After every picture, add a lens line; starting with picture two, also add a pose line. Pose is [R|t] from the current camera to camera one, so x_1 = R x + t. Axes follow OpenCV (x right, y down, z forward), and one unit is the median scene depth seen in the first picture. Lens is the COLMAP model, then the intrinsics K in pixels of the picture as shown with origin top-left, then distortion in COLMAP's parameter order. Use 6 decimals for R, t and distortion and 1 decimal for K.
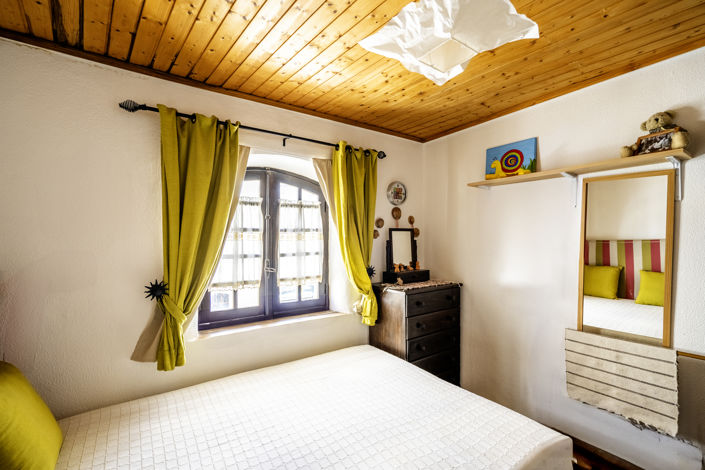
lens RADIAL K [[319.4, 0, 352.5], [0, 319.4, 231.5], [0, 0, 1]] dist [0.000246, -0.000216]
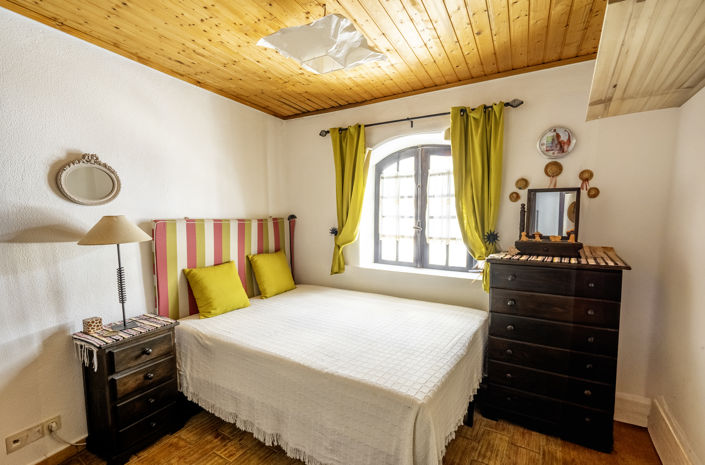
lens RADIAL K [[319.4, 0, 352.7], [0, 319.4, 233.3], [0, 0, 1]] dist [0.000246, -0.000216]
pose [[0.385037, 0.072450, -0.920053, 0.787004], [0.021029, 0.995966, 0.087229, 0.024056], [0.922662, -0.052934, 0.381960, 0.276838]]
